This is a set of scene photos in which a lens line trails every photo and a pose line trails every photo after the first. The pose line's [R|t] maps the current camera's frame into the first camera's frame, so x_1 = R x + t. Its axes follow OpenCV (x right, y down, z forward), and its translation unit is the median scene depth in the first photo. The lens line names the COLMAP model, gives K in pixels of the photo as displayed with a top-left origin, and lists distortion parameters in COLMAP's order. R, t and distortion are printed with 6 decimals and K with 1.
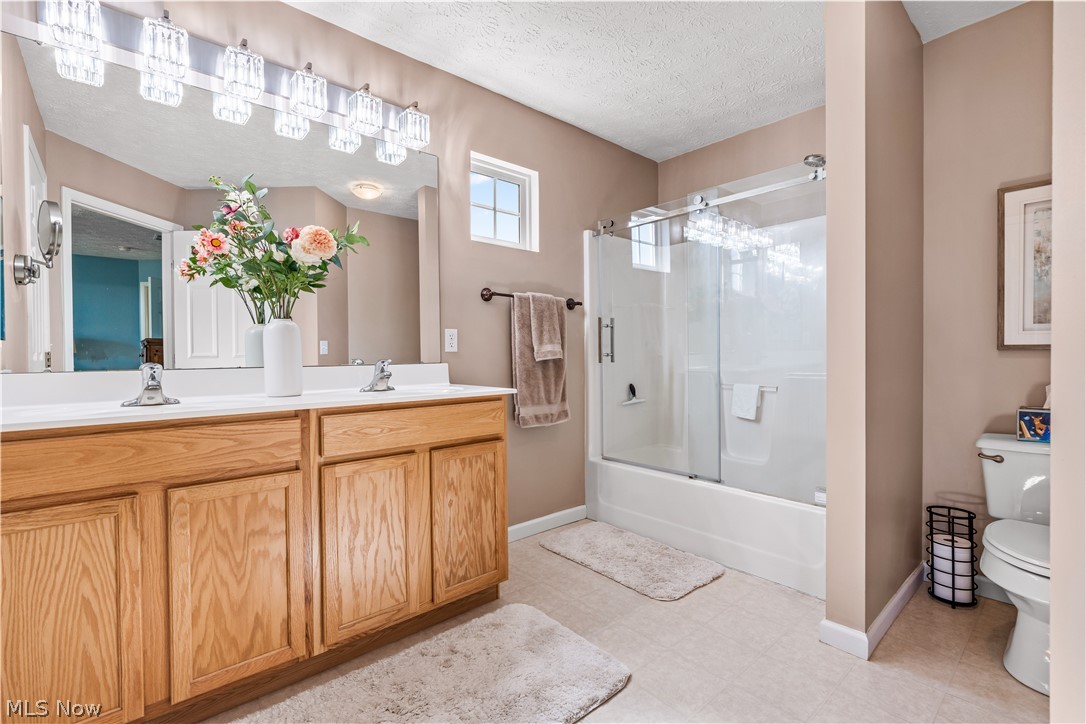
lens RADIAL K [[485.3, 0, 543.0], [0, 485.3, 362.0], [0, 0, 1]] dist [-0.001913, 0.001044]
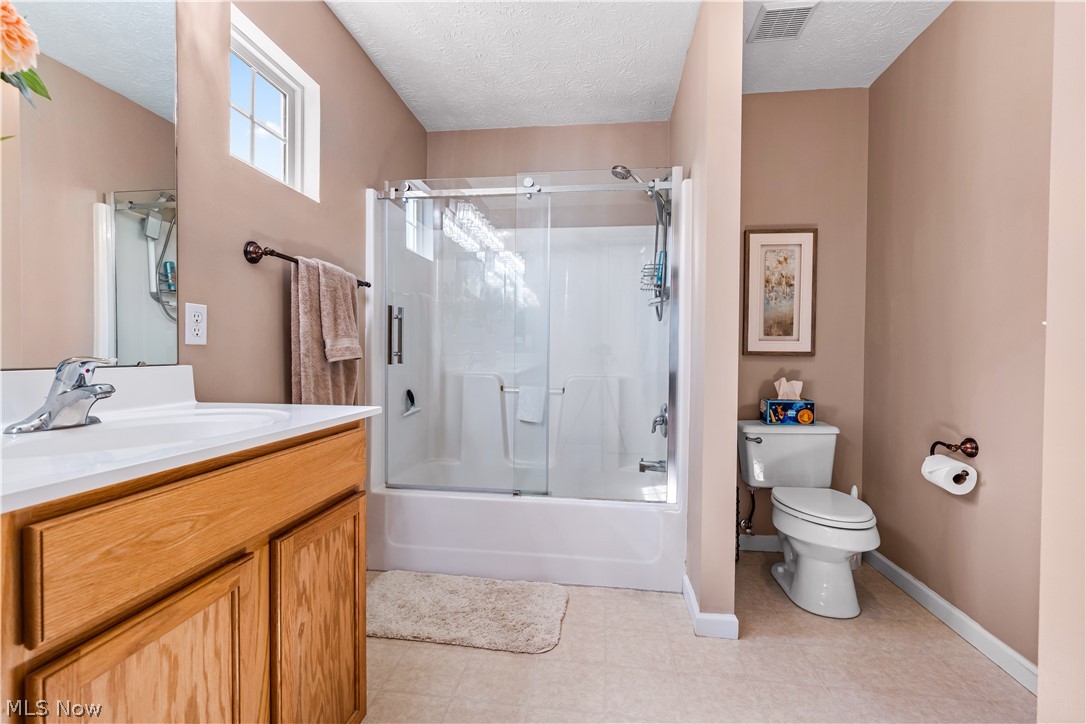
lens RADIAL K [[485.3, 0, 543.0], [0, 485.3, 362.0], [0, 0, 1]] dist [-0.001913, 0.001044]
pose [[0.752183, 0.003769, 0.658943, -0.251133], [-0.003578, 0.999992, -0.001635, -0.001831], [-0.658944, -0.001128, 0.752191, 0.312661]]
